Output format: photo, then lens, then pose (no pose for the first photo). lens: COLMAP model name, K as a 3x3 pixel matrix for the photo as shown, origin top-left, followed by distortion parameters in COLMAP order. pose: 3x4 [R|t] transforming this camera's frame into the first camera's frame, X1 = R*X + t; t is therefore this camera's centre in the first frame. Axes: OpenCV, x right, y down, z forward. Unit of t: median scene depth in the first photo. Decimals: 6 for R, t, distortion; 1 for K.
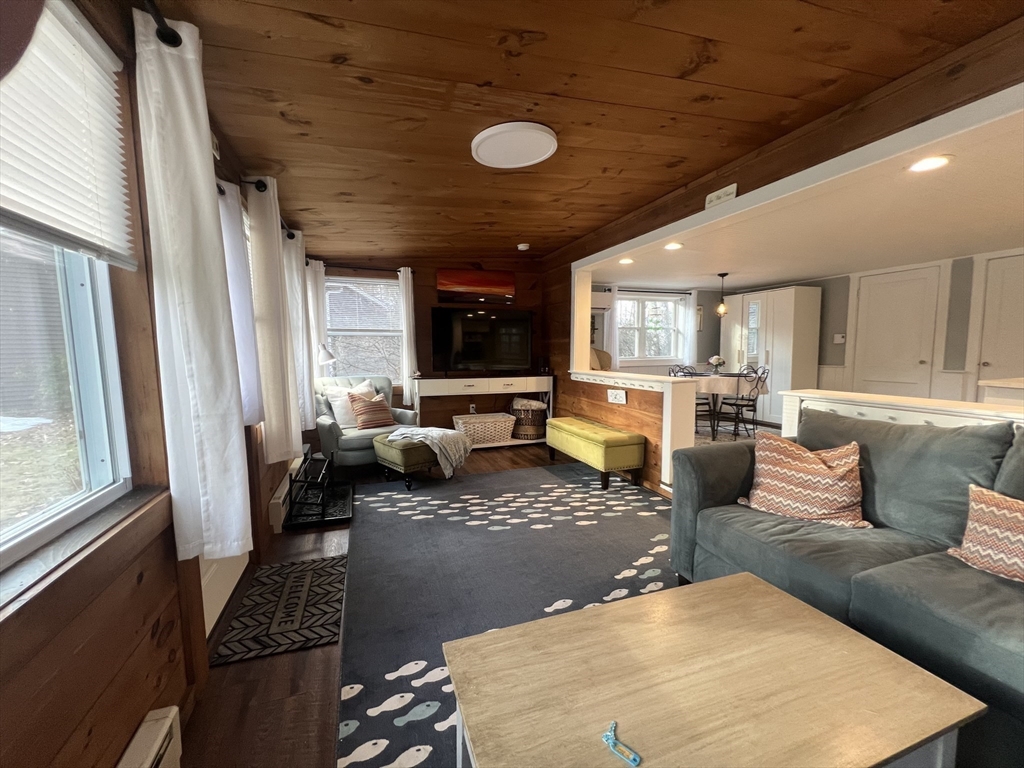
lens RADIAL K [[409.4, 0, 509.6], [0, 409.4, 386.8], [0, 0, 1]] dist [-0.001720, 0.000207]
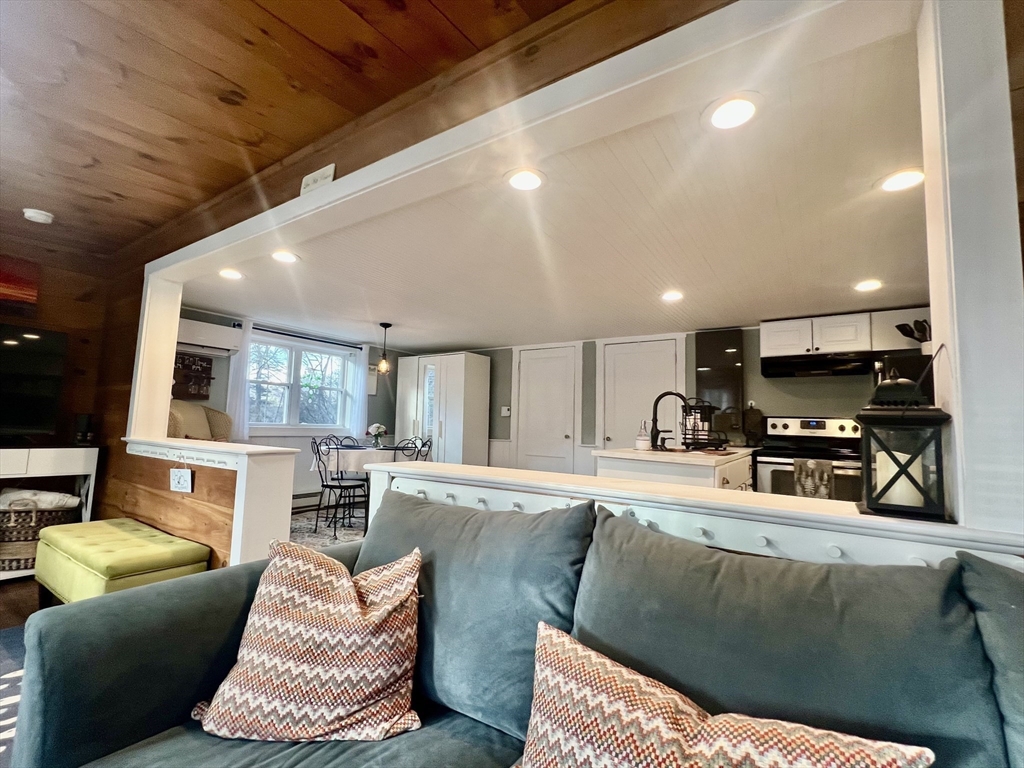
lens RADIAL K [[460.2, 0, 508.5], [0, 460.2, 388.0], [0, 0, 1]] dist [0.000508, -0.000195]
pose [[0.812948, 0.084338, 0.576197, 0.295684], [0.015224, 0.986041, -0.165806, 0.011463], [-0.582137, 0.143563, 0.800316, 0.200082]]
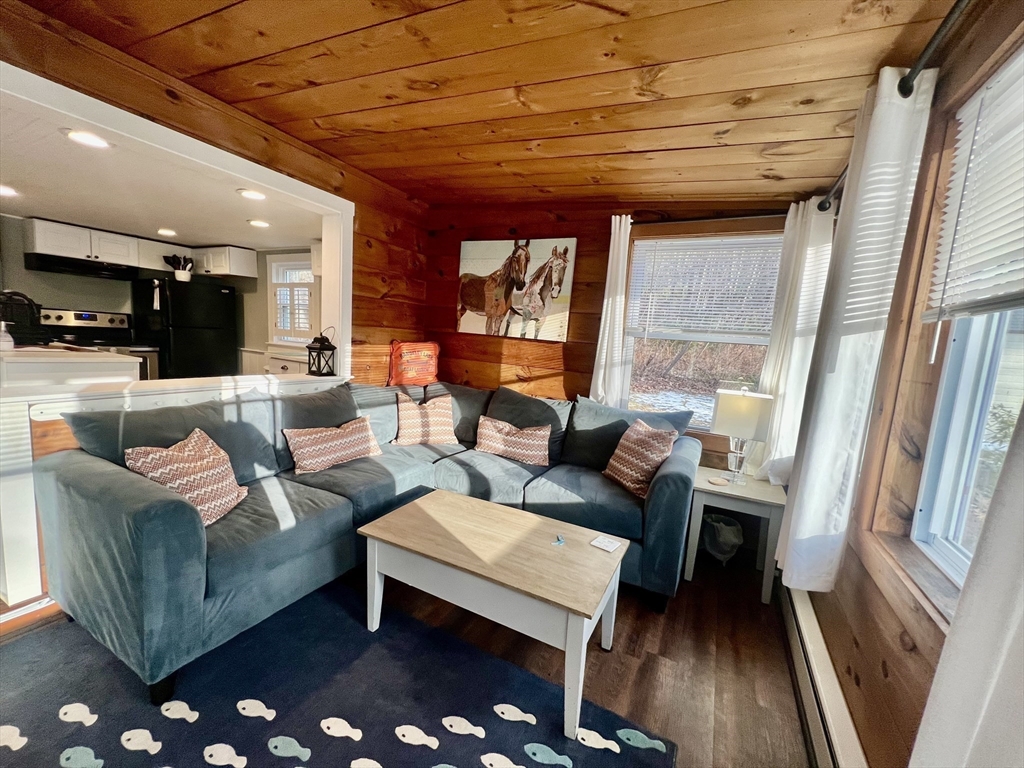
lens RADIAL K [[409.4, 0, 510.2], [0, 409.4, 386.9], [0, 0, 1]] dist [-0.001720, 0.000207]
pose [[-0.670497, -0.128782, 0.730649, -0.244097], [0.003497, 0.984260, 0.176692, -0.082727], [-0.741904, 0.121026, -0.659494, 0.574483]]
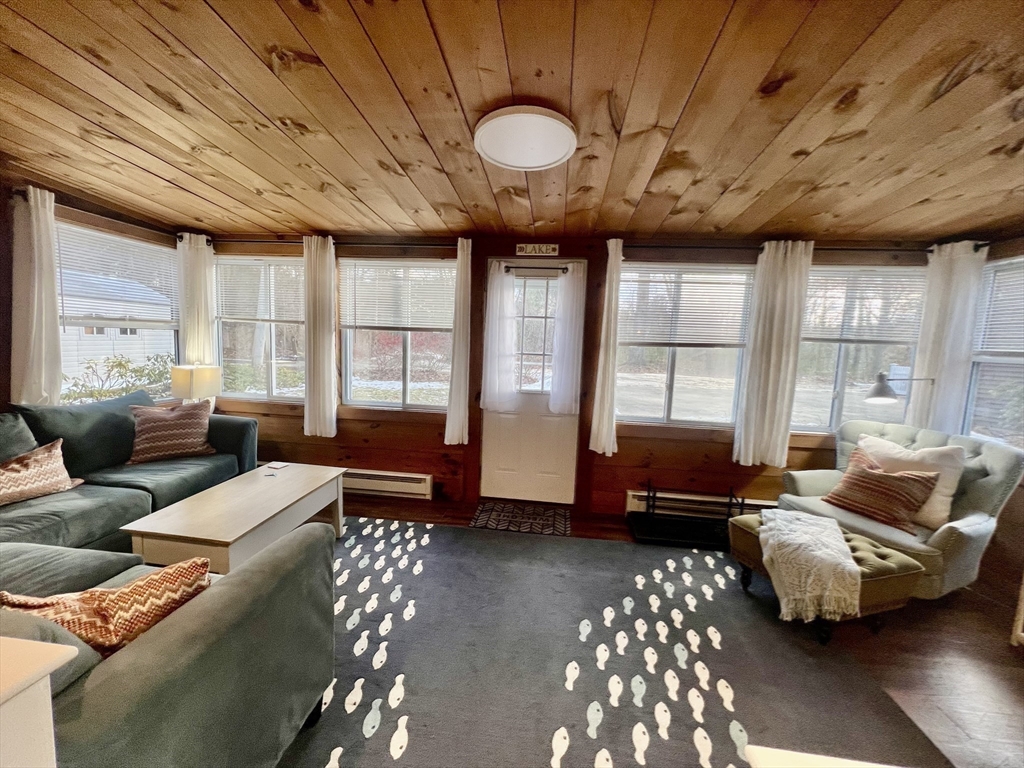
lens RADIAL K [[409.4, 0, 510.7], [0, 409.4, 387.4], [0, 0, 1]] dist [-0.001720, 0.000207]
pose [[-0.451529, 0.088109, -0.887896, 0.523100], [-0.119027, 0.980270, 0.157806, -0.142830], [0.884282, 0.176938, -0.432133, 0.918663]]
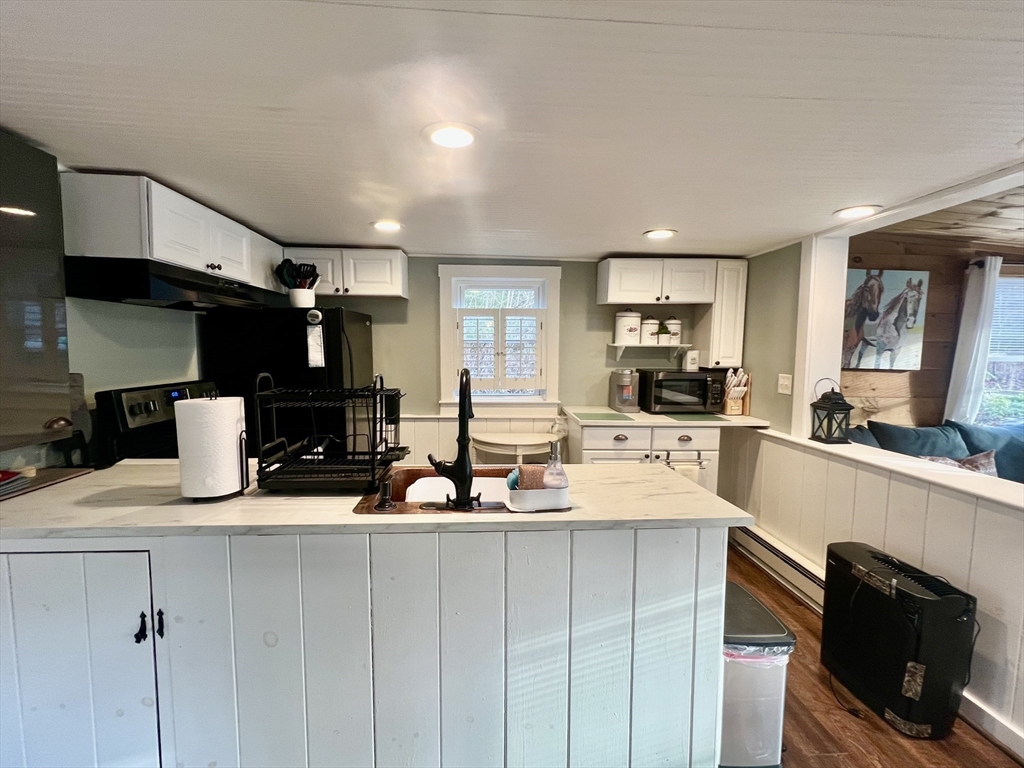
lens RADIAL K [[460.2, 0, 510.2], [0, 460.2, 386.4], [0, 0, 1]] dist [0.000508, -0.000195]
pose [[-0.956150, -0.025496, 0.291765, 0.945662], [0.025632, 0.985096, 0.170084, -0.187865], [-0.291753, 0.170104, -0.941246, 1.151606]]
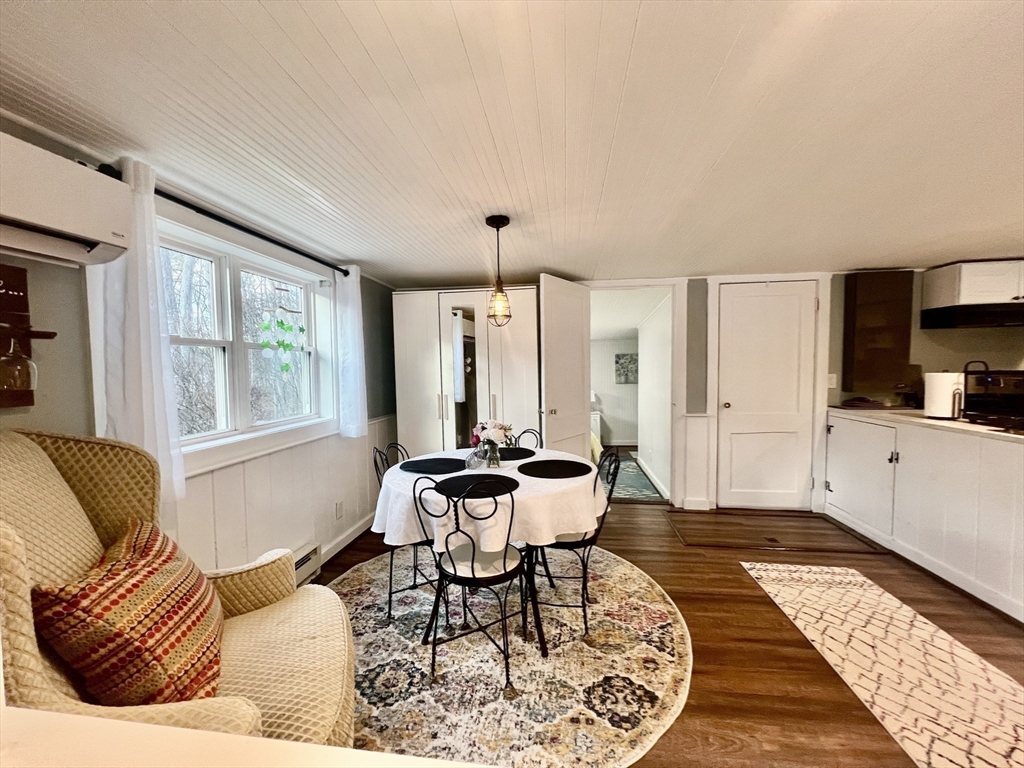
lens RADIAL K [[409.4, 0, 509.7], [0, 409.4, 387.8], [0, 0, 1]] dist [-0.001720, 0.000207]
pose [[0.472130, -0.040377, 0.880604, 0.241867], [0.092942, 0.995663, -0.004177, -0.158916], [-0.876616, 0.083817, 0.473835, 1.203003]]
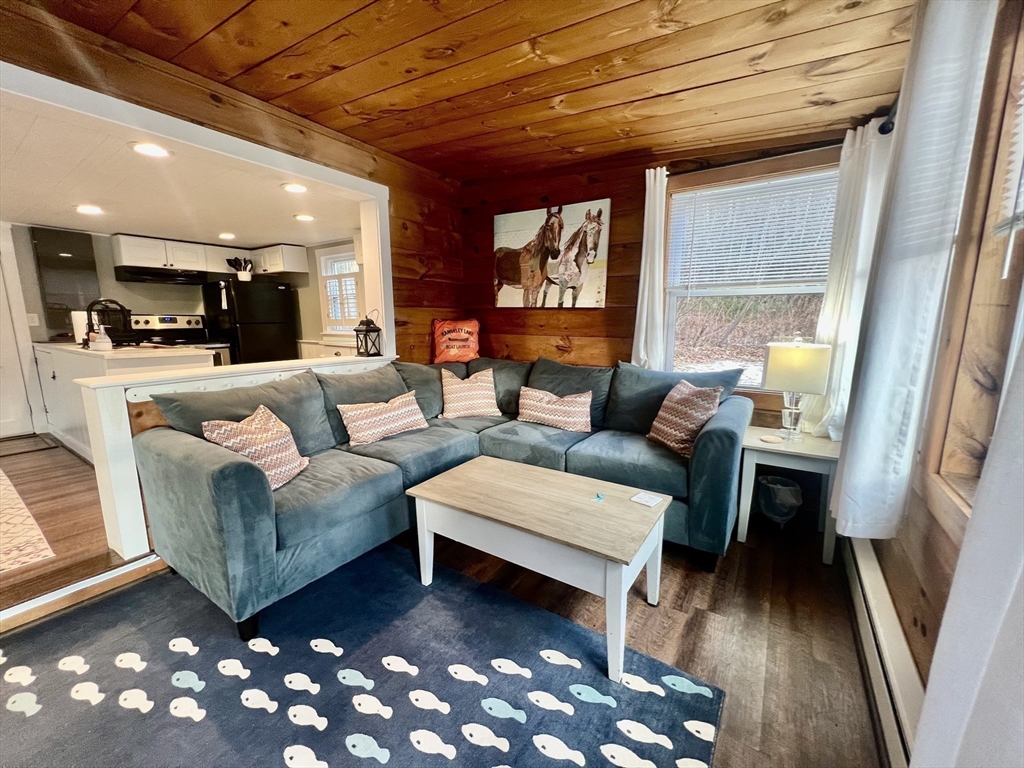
lens RADIAL K [[409.4, 0, 510.1], [0, 409.4, 387.0], [0, 0, 1]] dist [-0.001720, 0.000207]
pose [[-0.584666, -0.126291, 0.801384, -0.265894], [0.080060, 0.974006, 0.211904, -0.056916], [-0.807314, 0.188052, -0.559358, 0.567578]]
